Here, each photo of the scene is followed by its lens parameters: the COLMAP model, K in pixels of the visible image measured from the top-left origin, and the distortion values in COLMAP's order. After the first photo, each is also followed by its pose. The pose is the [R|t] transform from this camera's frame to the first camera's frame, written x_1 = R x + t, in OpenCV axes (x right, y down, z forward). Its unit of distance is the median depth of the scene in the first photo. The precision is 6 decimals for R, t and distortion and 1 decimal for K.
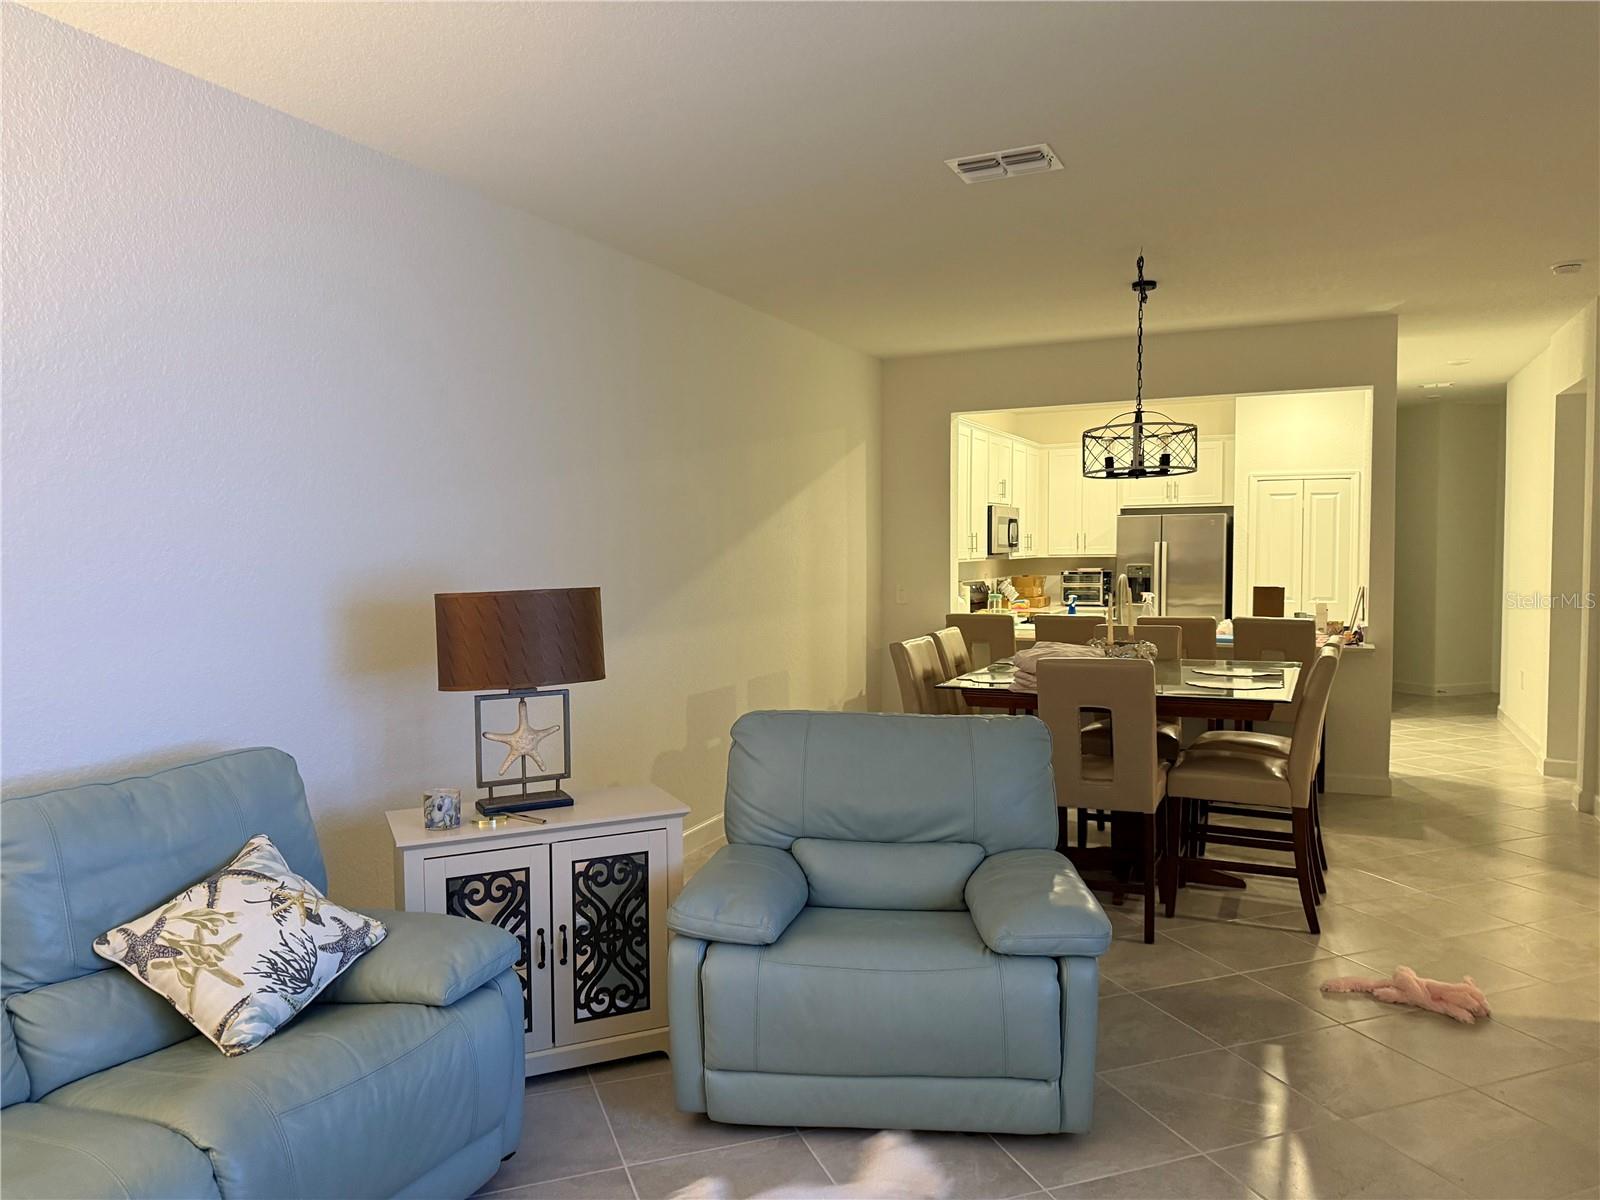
lens RADIAL K [[1138.3, 0, 784.2], [0, 1138.3, 607.5], [0, 0, 1]] dist [0.083415, -0.113952]
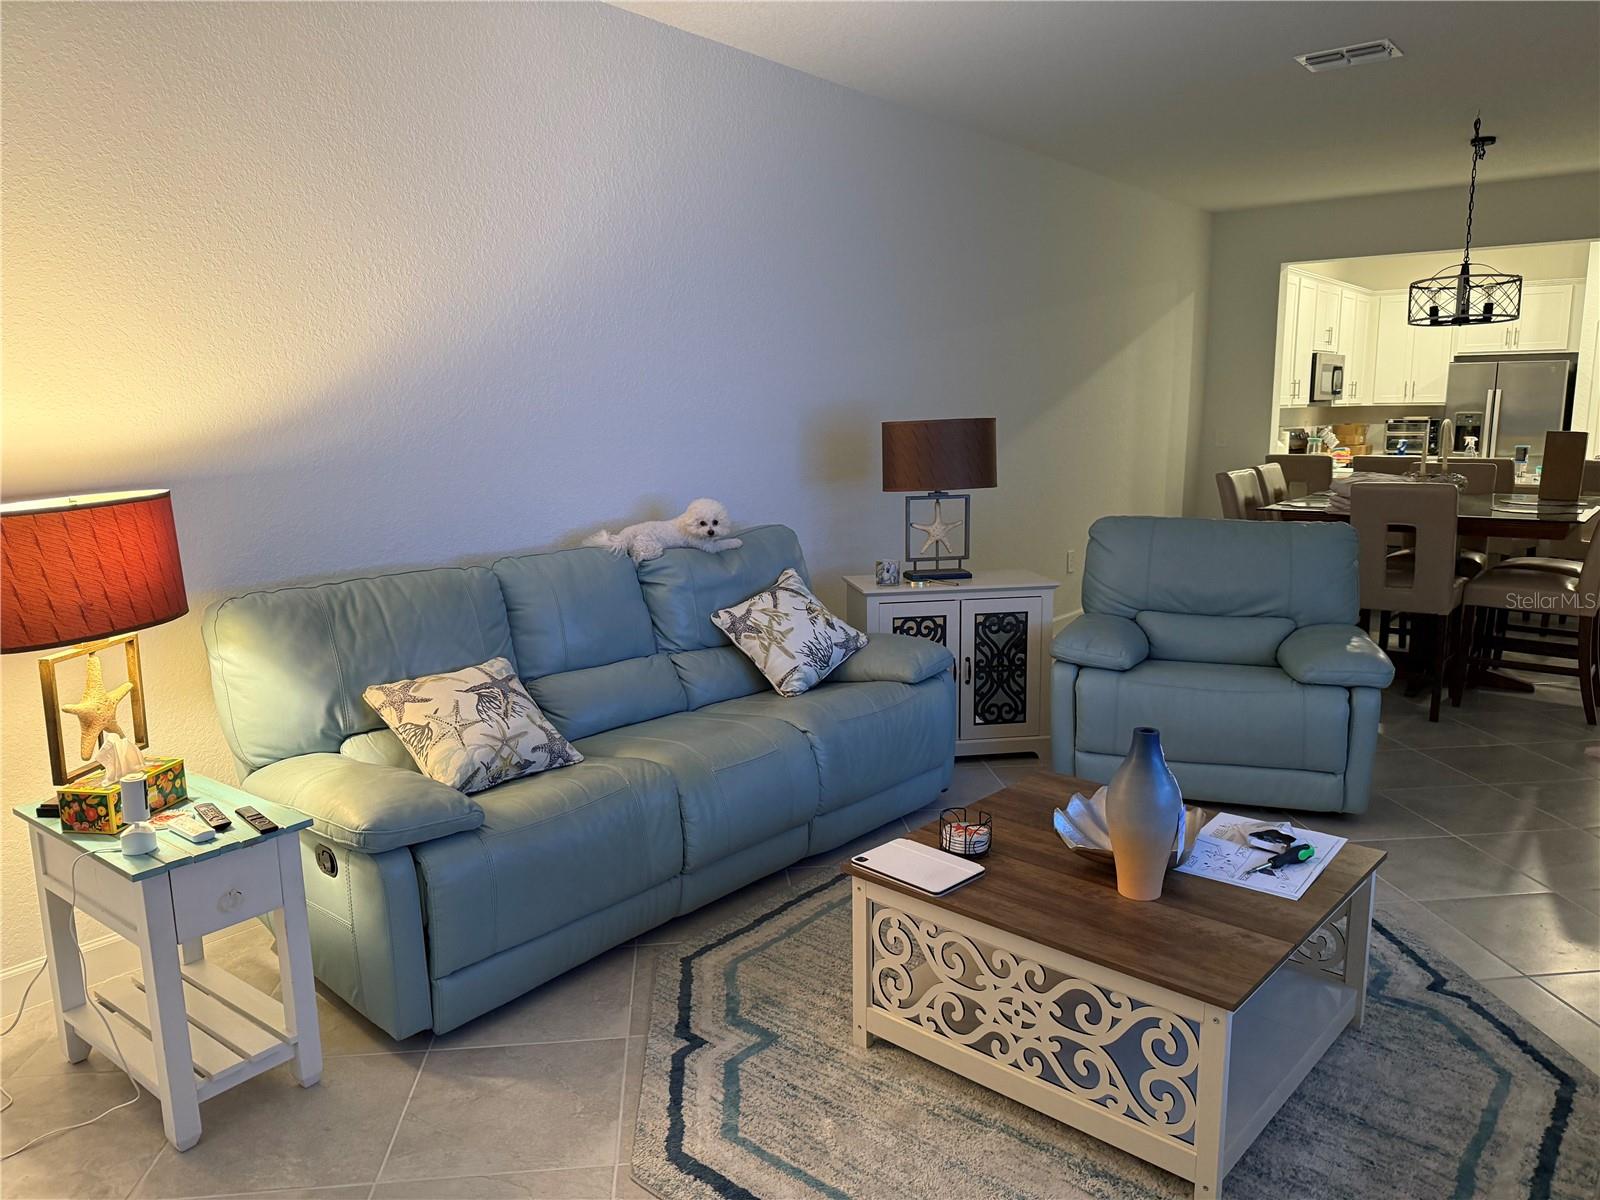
lens RADIAL K [[1138.3, 0, 801.2], [0, 1138.3, 601.8], [0, 0, 1]] dist [0.083415, -0.113952]
pose [[0.973442, 0.039585, -0.225484, -0.051668], [-0.012709, 0.992763, 0.119418, 0.027989], [0.228579, -0.113381, 0.966900, -0.263789]]
